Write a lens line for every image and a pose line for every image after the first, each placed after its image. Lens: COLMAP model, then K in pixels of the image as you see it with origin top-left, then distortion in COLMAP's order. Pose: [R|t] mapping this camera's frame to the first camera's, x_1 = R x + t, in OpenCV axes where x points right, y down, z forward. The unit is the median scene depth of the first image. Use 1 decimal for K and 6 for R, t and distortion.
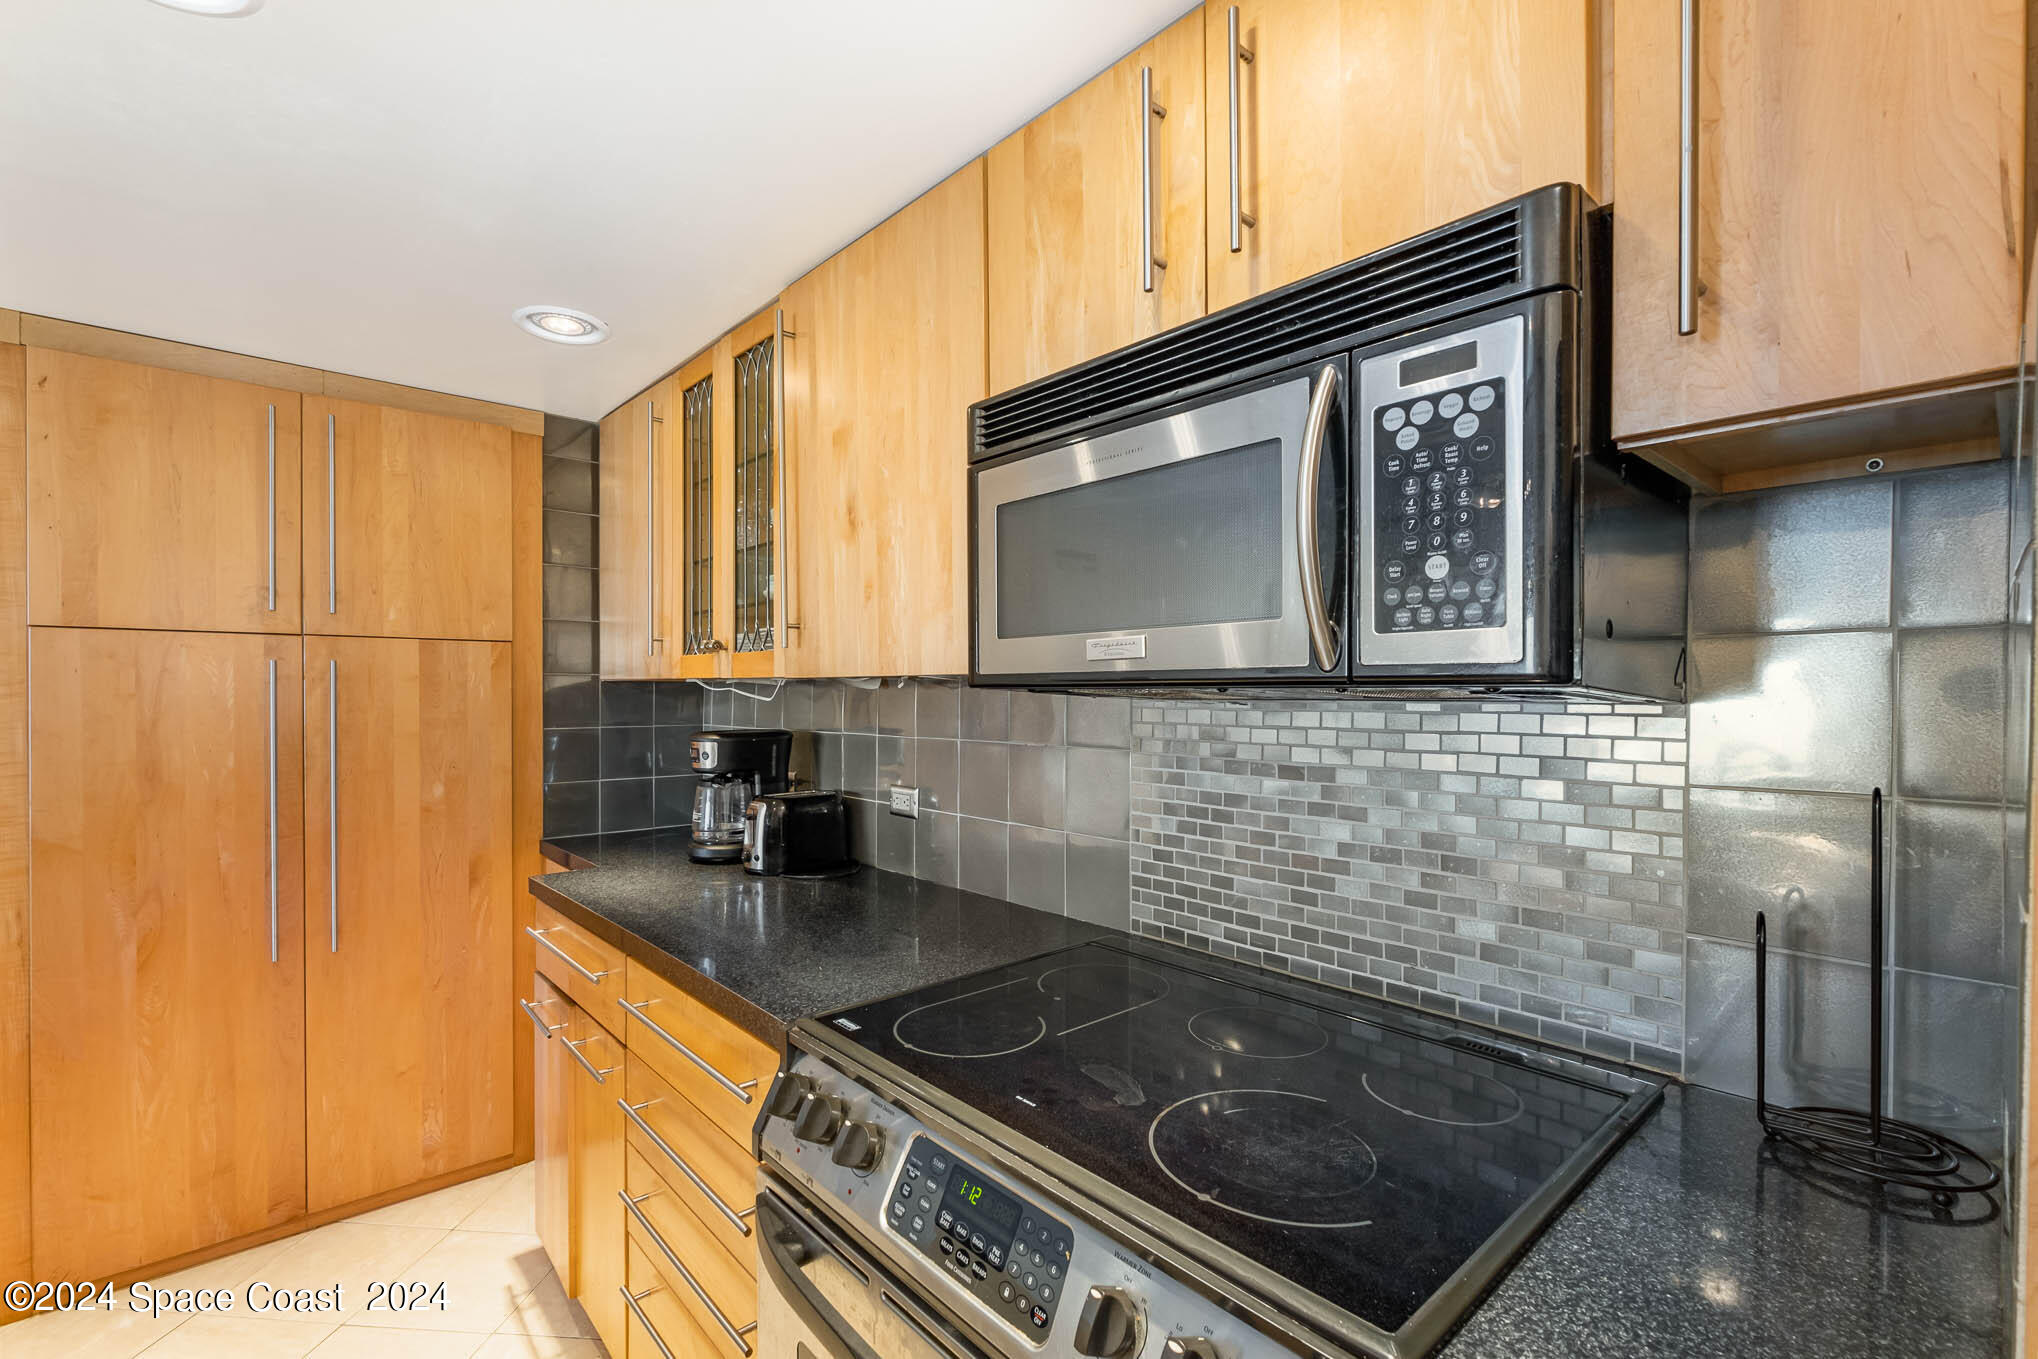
lens RADIAL K [[881.1, 0, 1015.0], [0, 881.1, 657.6], [0, 0, 1]] dist [-0.002459, -0.000328]
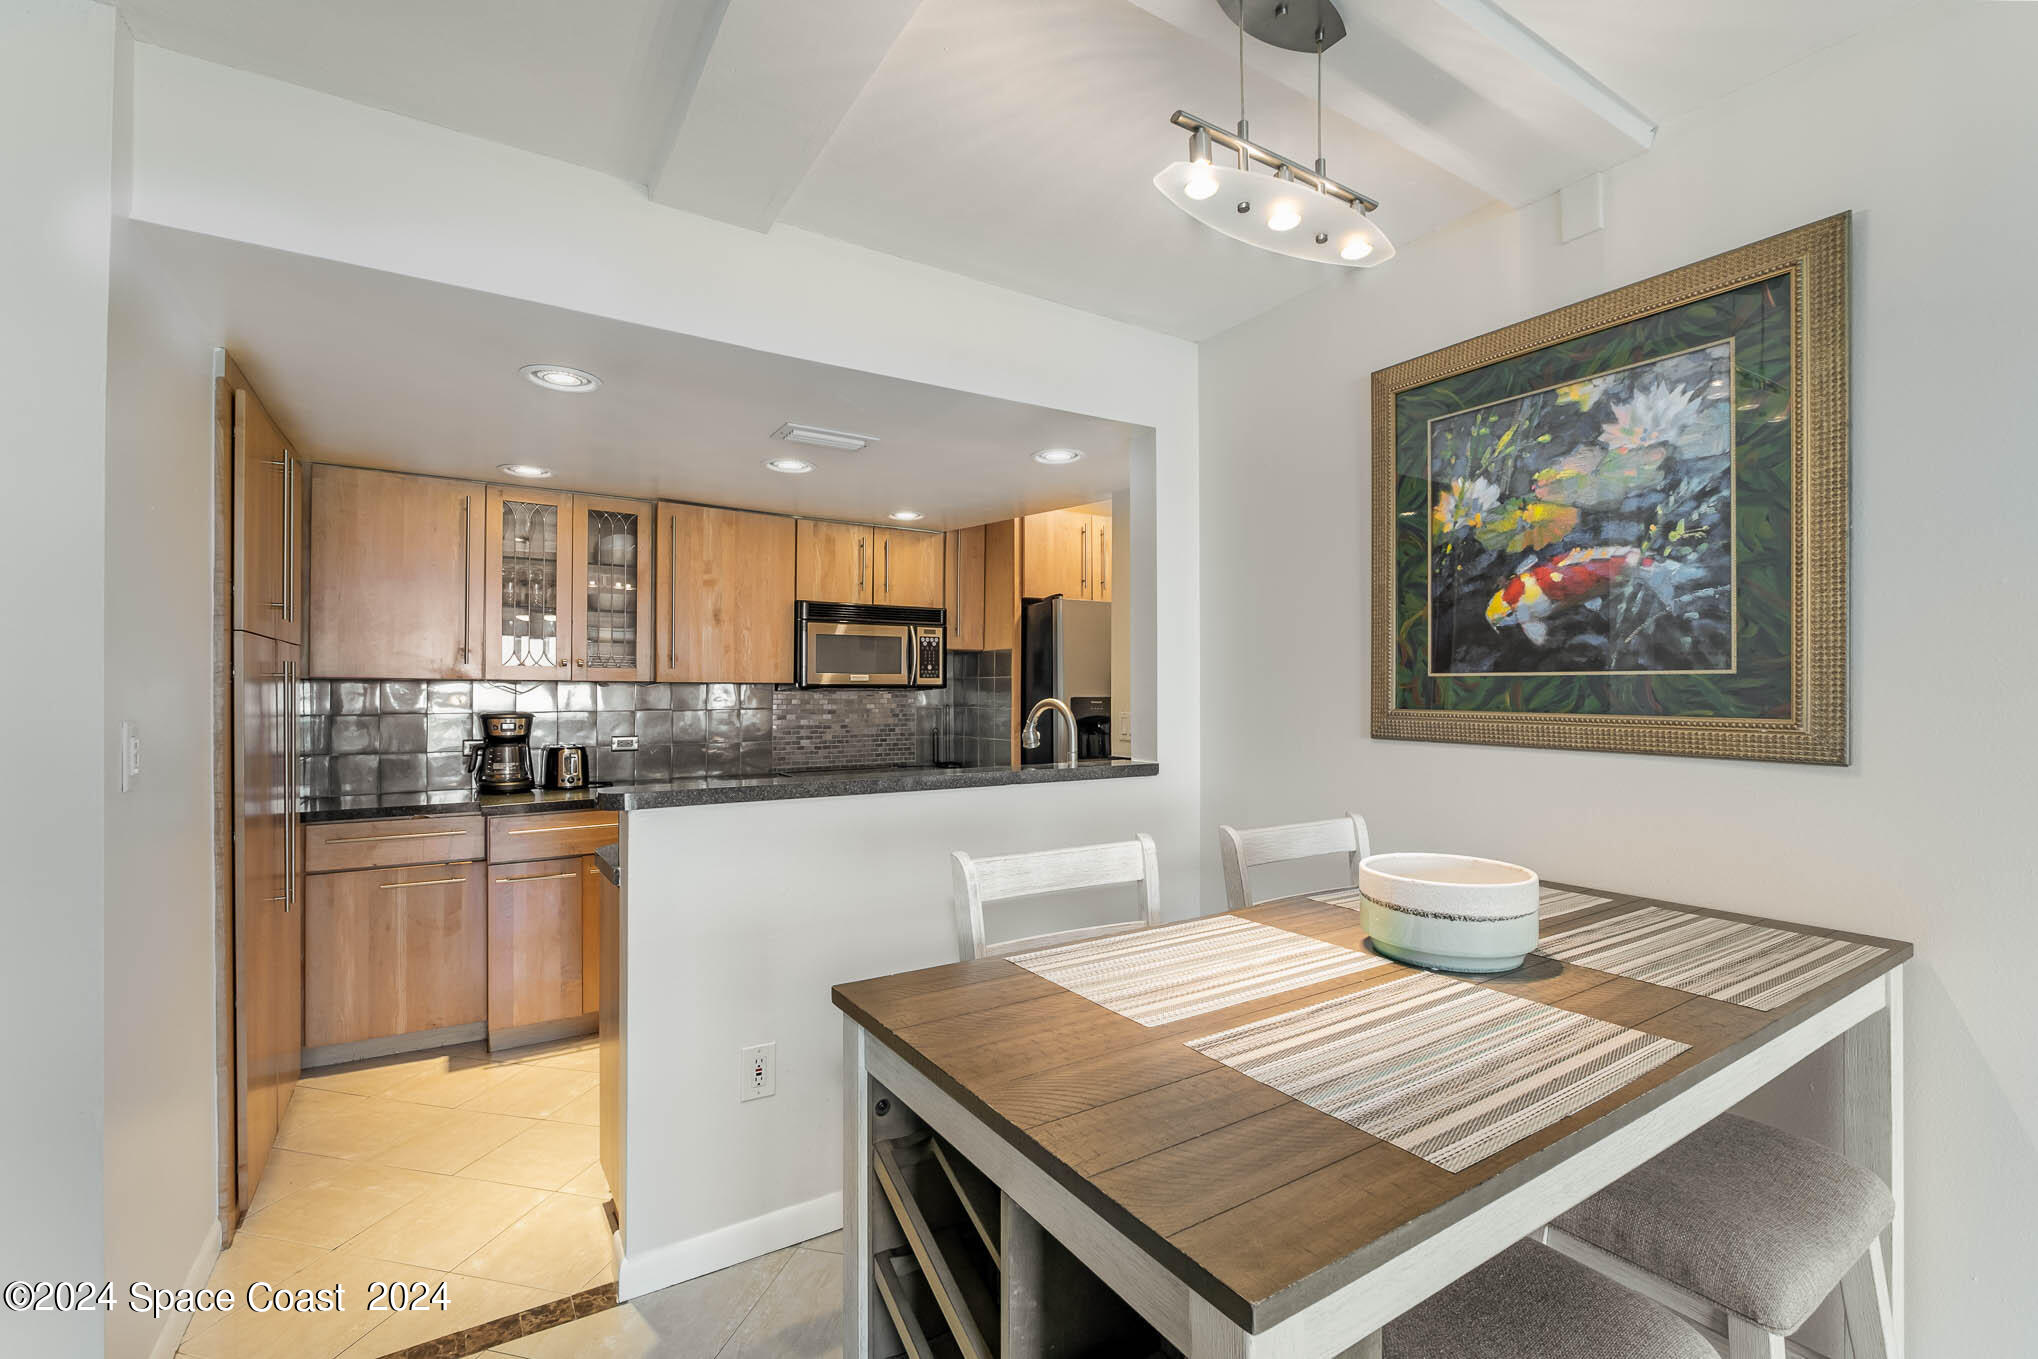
lens RADIAL K [[881.1, 0, 1019.0], [0, 881.1, 679.5], [0, 0, 1]] dist [0.000297, -0.000177]
pose [[0.147555, 0.016374, 0.988918, -4.933194], [-0.038116, 0.999214, -0.010857, 0.019466], [-0.988319, -0.036091, 0.148063, -0.427331]]
